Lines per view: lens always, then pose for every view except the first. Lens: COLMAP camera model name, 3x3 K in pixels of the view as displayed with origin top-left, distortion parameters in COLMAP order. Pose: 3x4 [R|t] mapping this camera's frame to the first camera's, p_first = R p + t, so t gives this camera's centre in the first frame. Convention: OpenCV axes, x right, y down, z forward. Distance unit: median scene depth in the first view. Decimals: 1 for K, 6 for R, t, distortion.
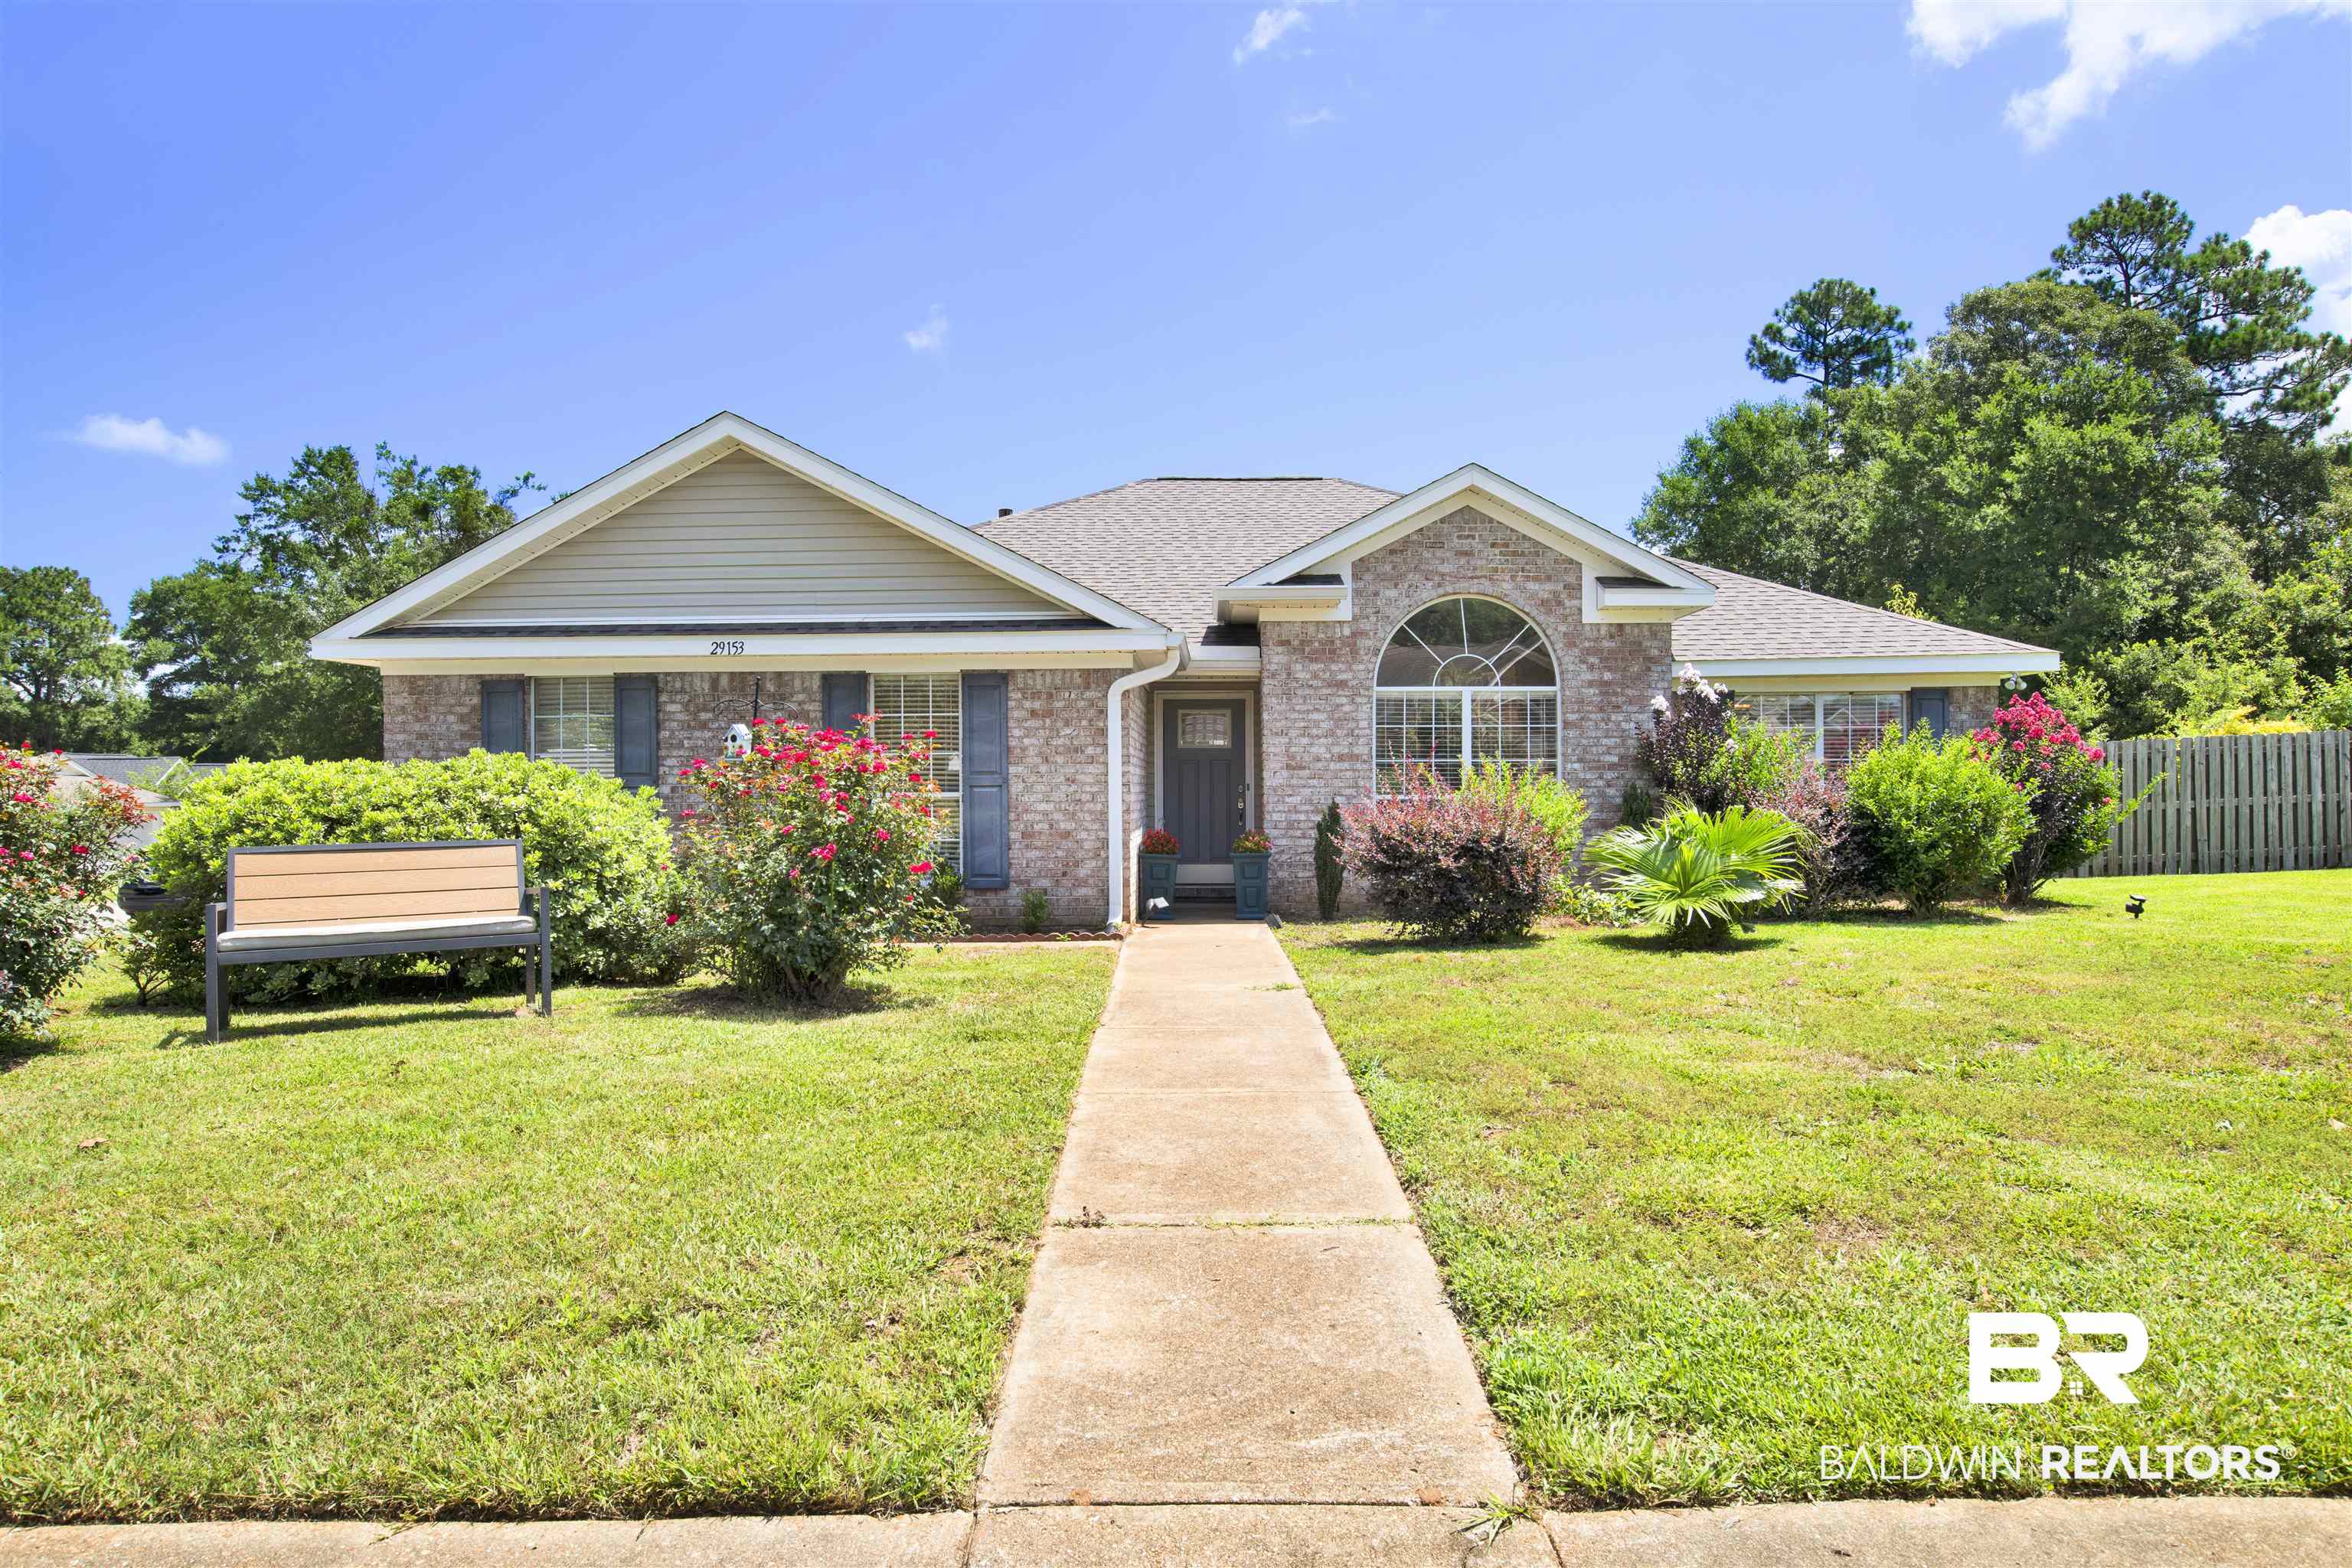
lens RADIAL K [[1326.3, 0, 1176.0], [0, 1326.3, 784.0], [0, 0, 1]] dist [-0.068396, 0.027030]
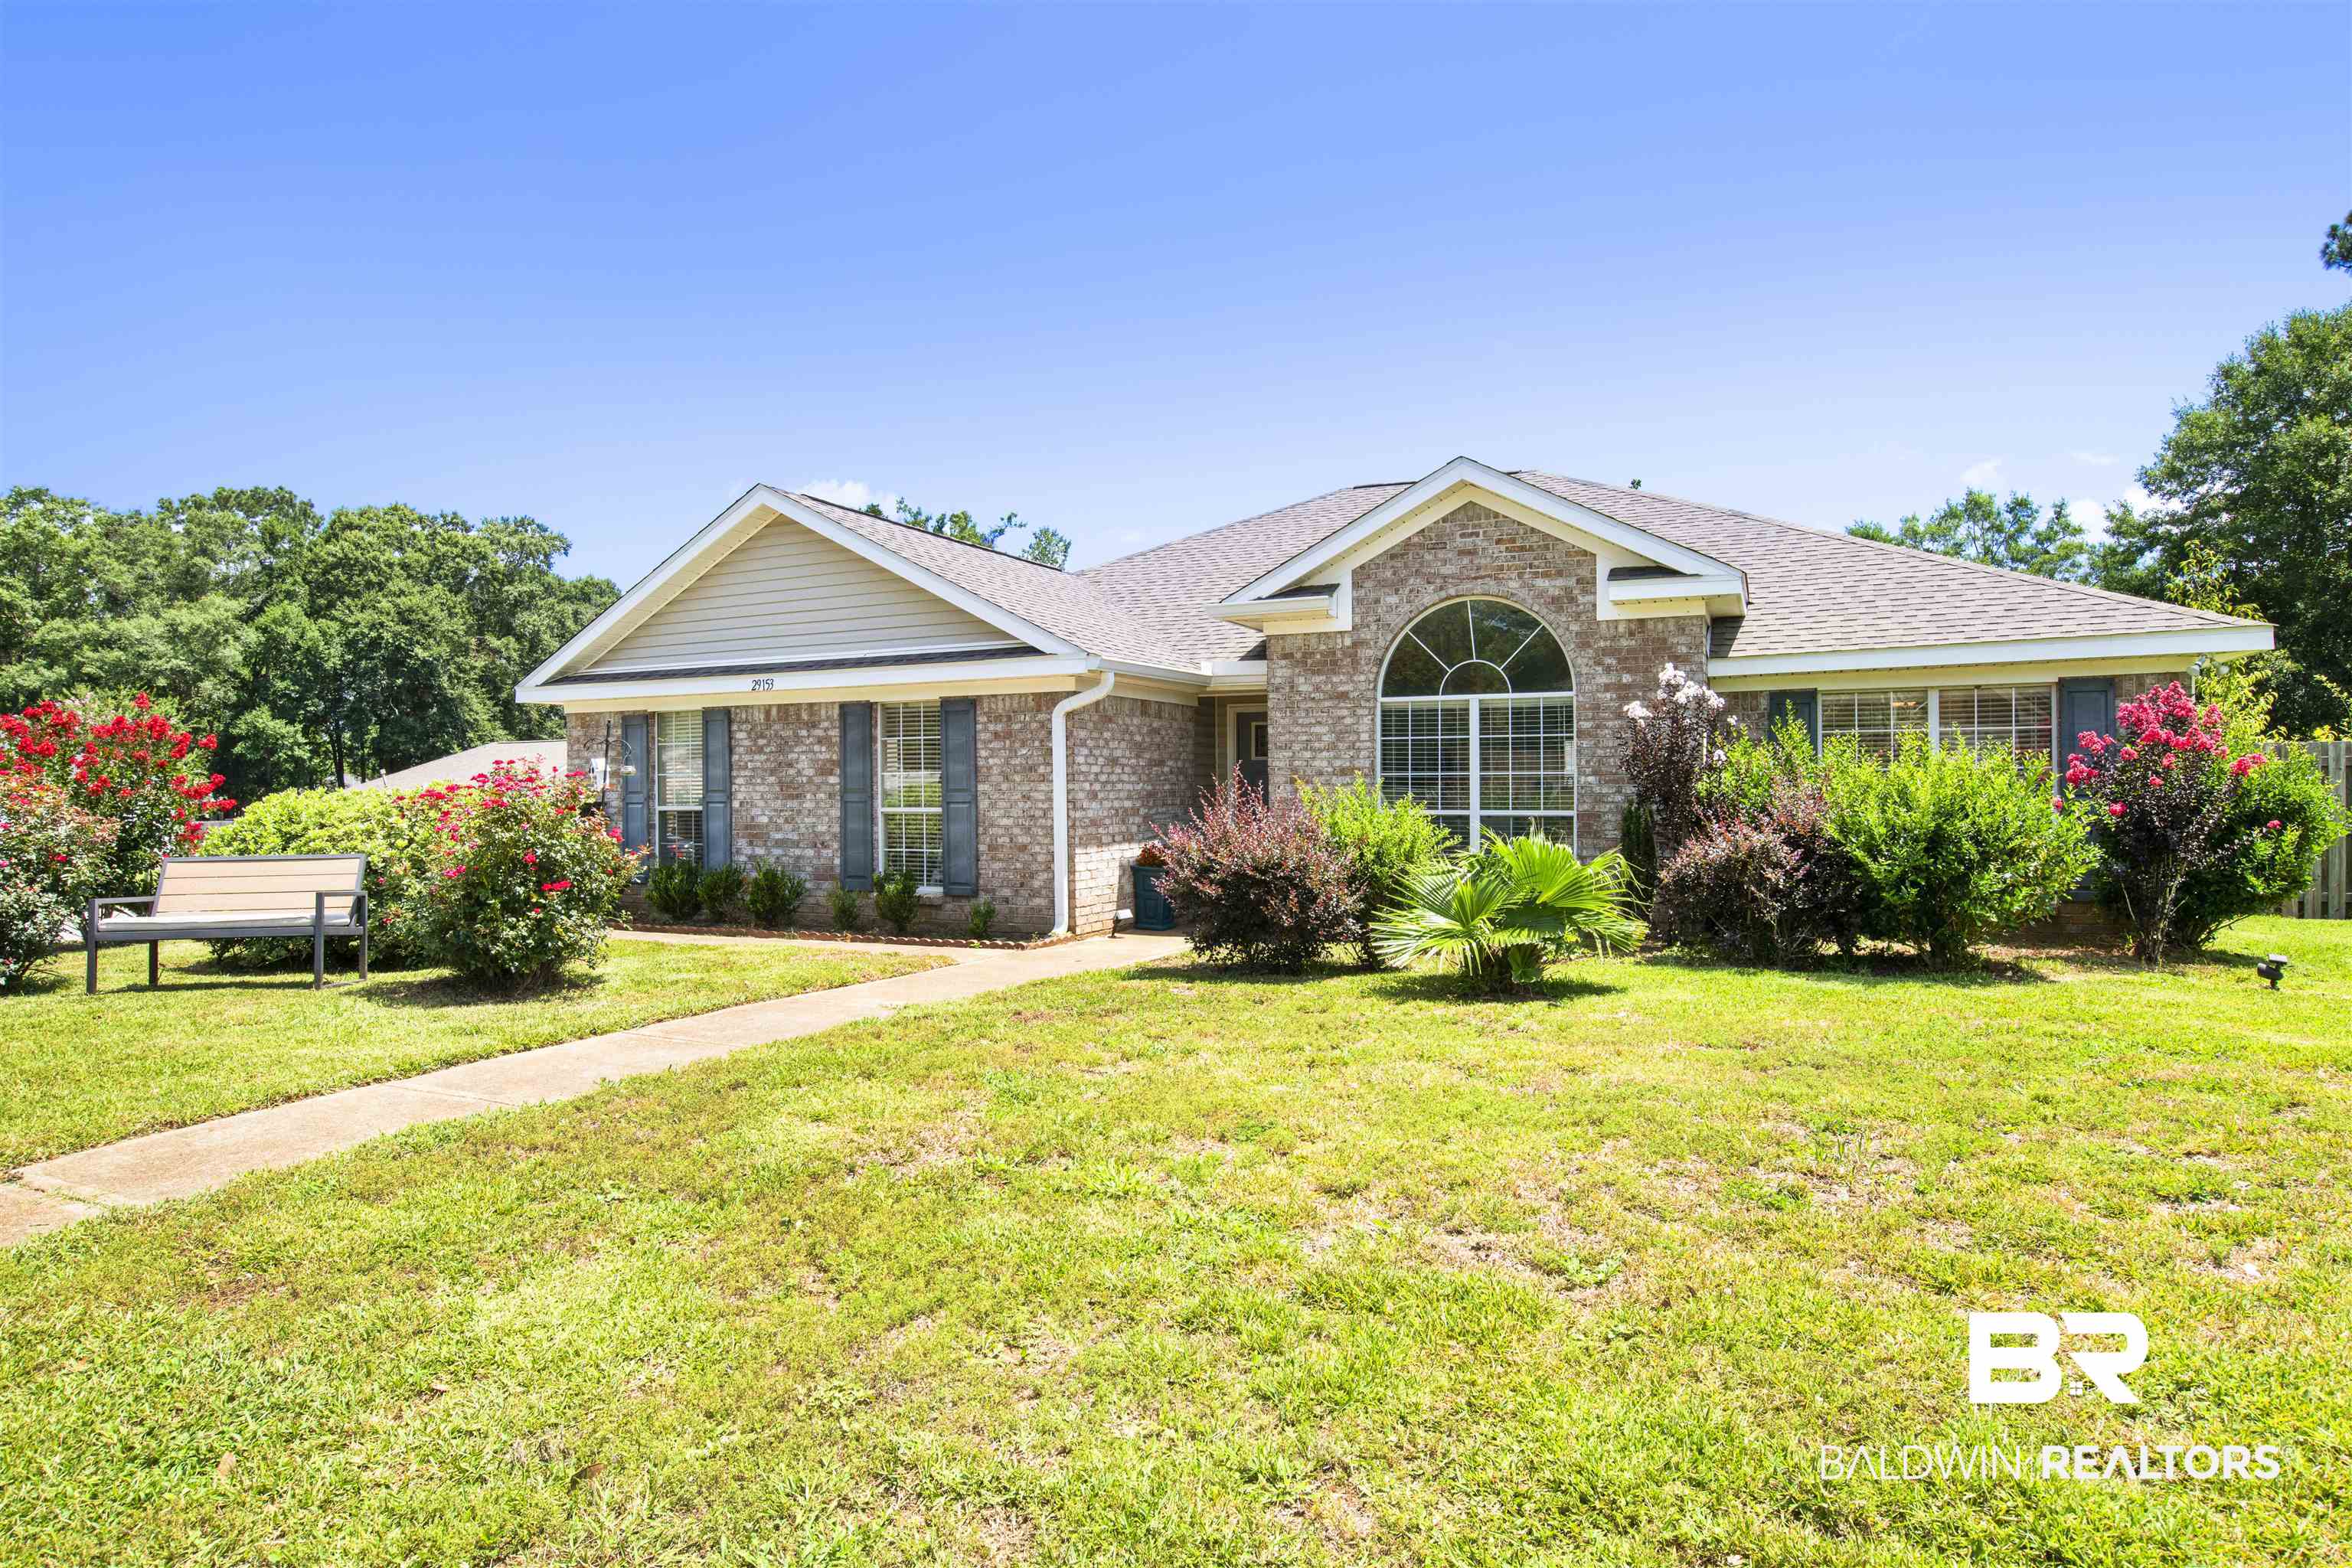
lens RADIAL K [[1271.5, 0, 1176.0], [0, 1271.5, 784.0], [0, 0, 1]] dist [-0.075067, 0.030807]
pose [[0.918351, -0.001977, -0.395762, 0.385022], [0.004351, 0.999978, 0.005100, -0.016017], [0.395743, -0.006405, 0.918339, 0.093406]]
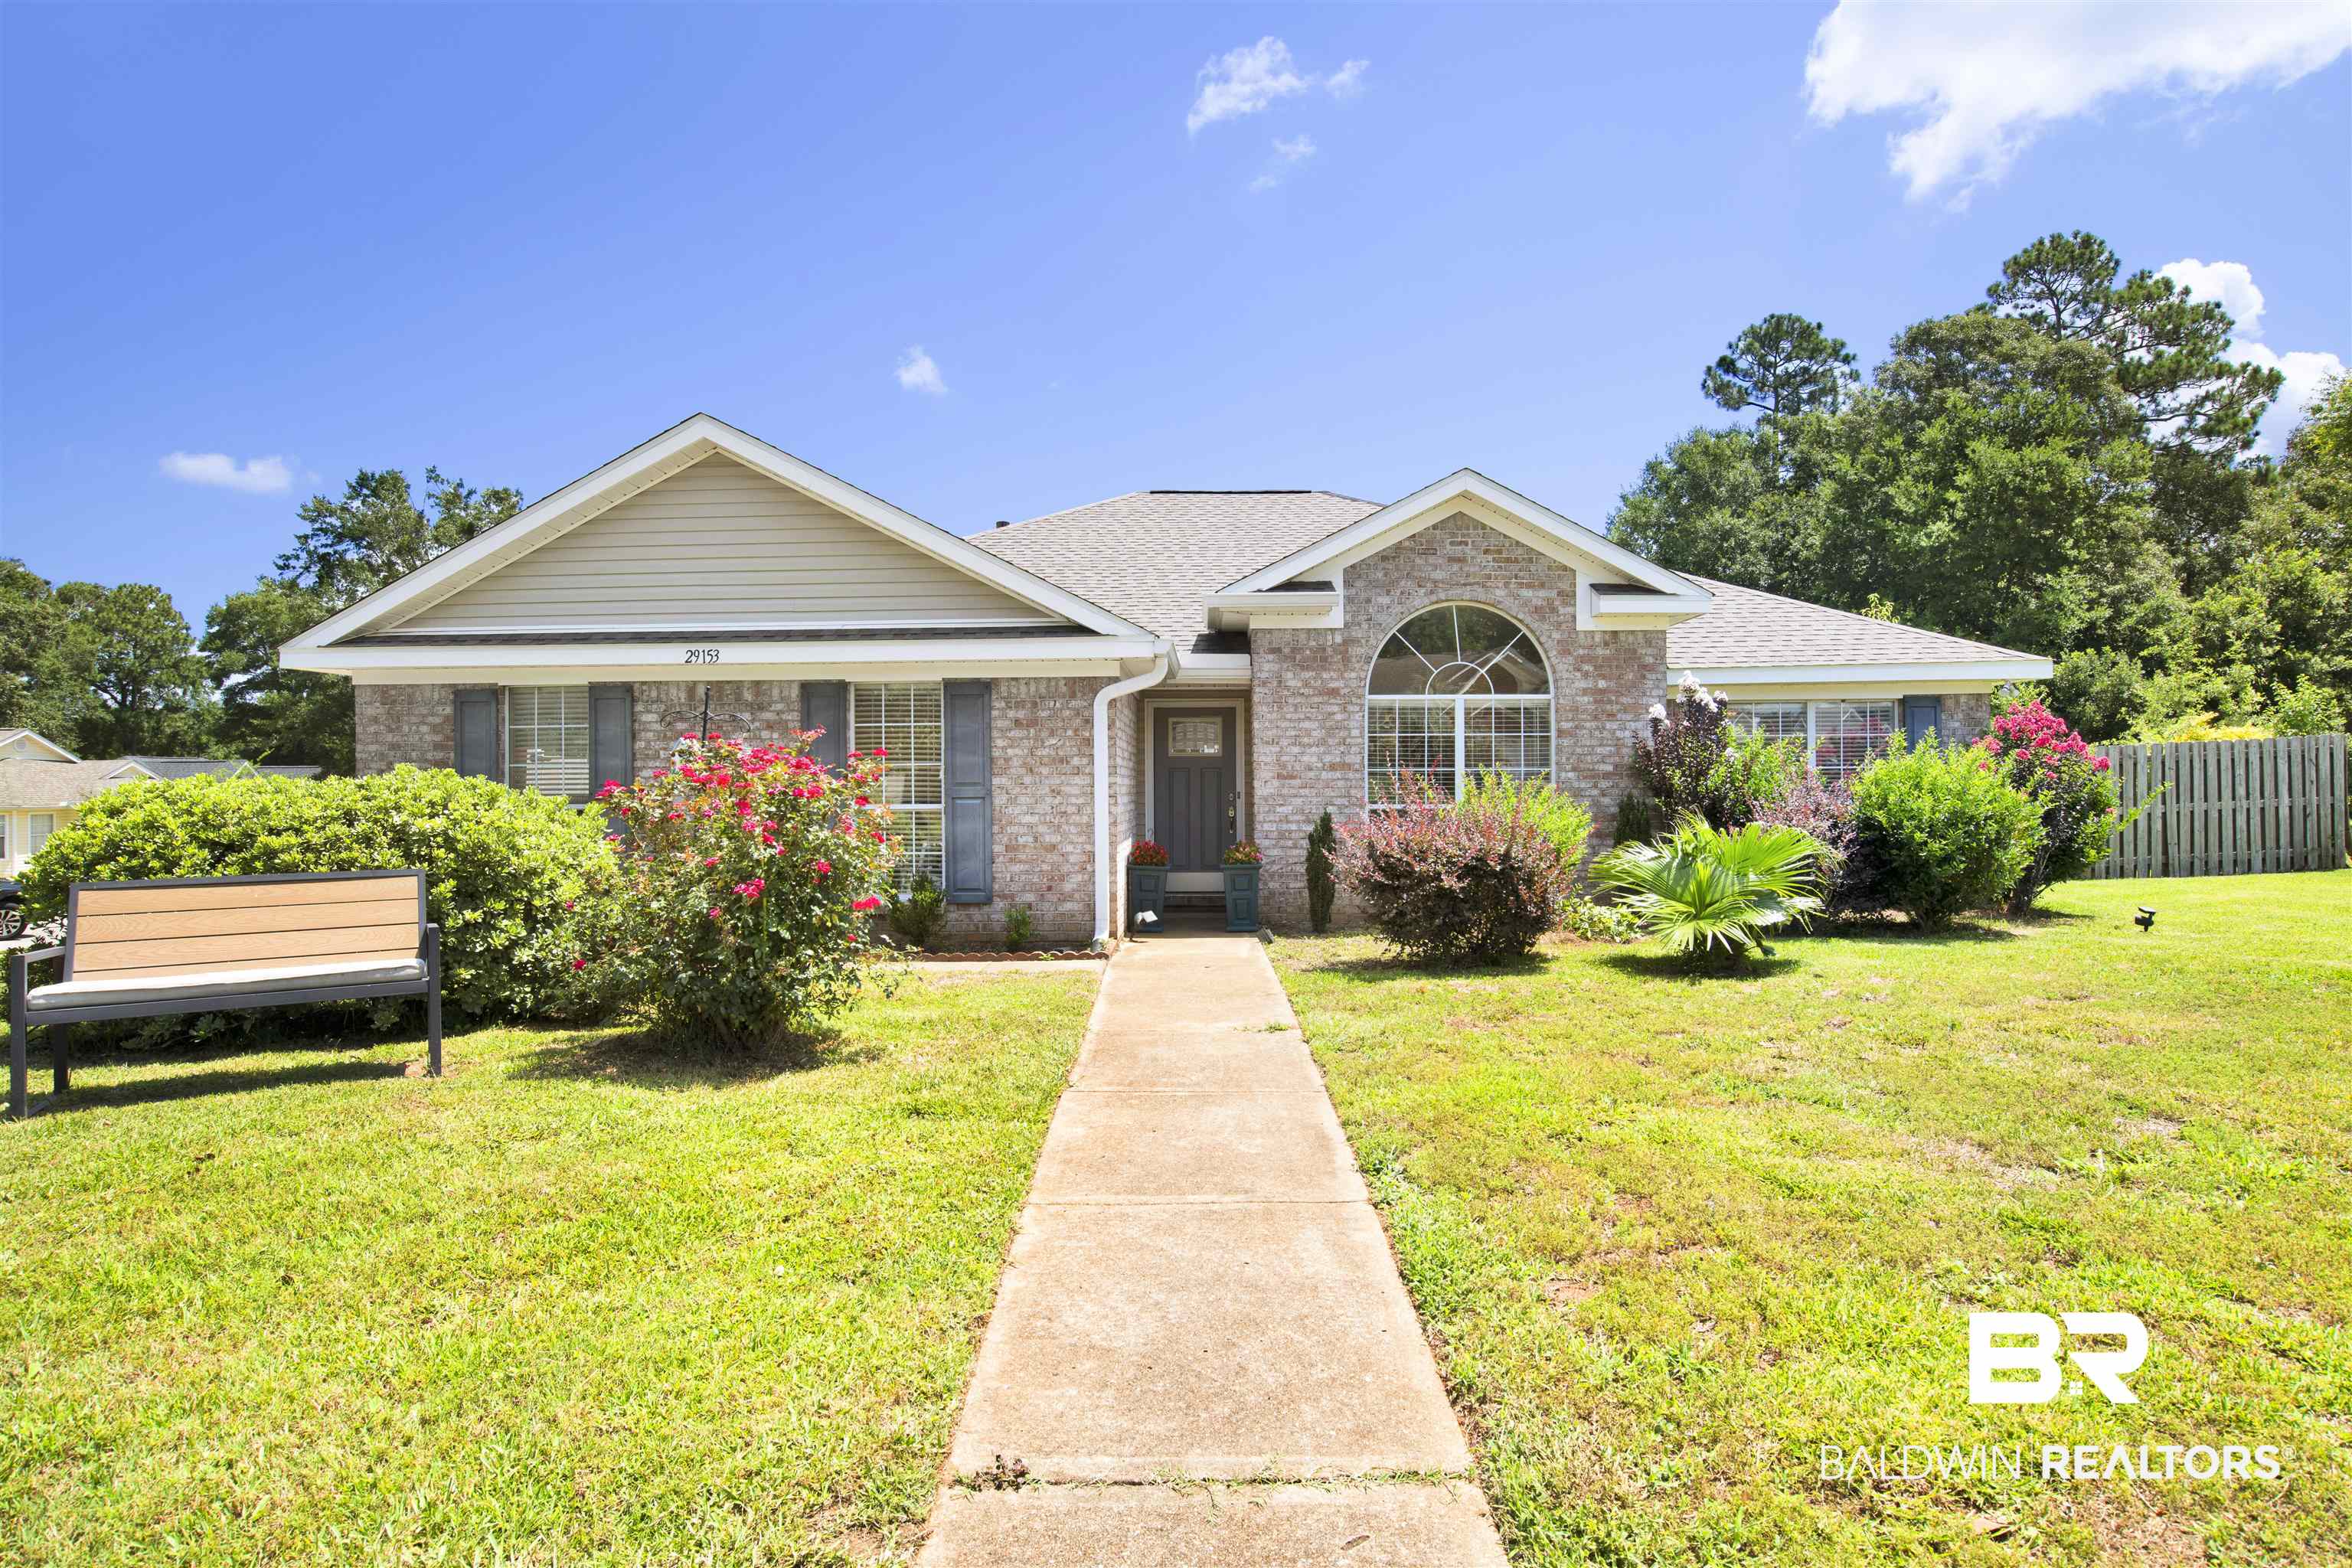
lens RADIAL K [[1212.0, 0, 1176.0], [0, 1212.0, 780.1], [0, 0, 1]] dist [-0.071422, 0.025053]
pose [[0.999998, -0.001140, 0.001844, 0.006084], [0.001144, 0.999998, -0.001743, -0.008589], [-0.001842, 0.001745, 0.999997, 0.098777]]
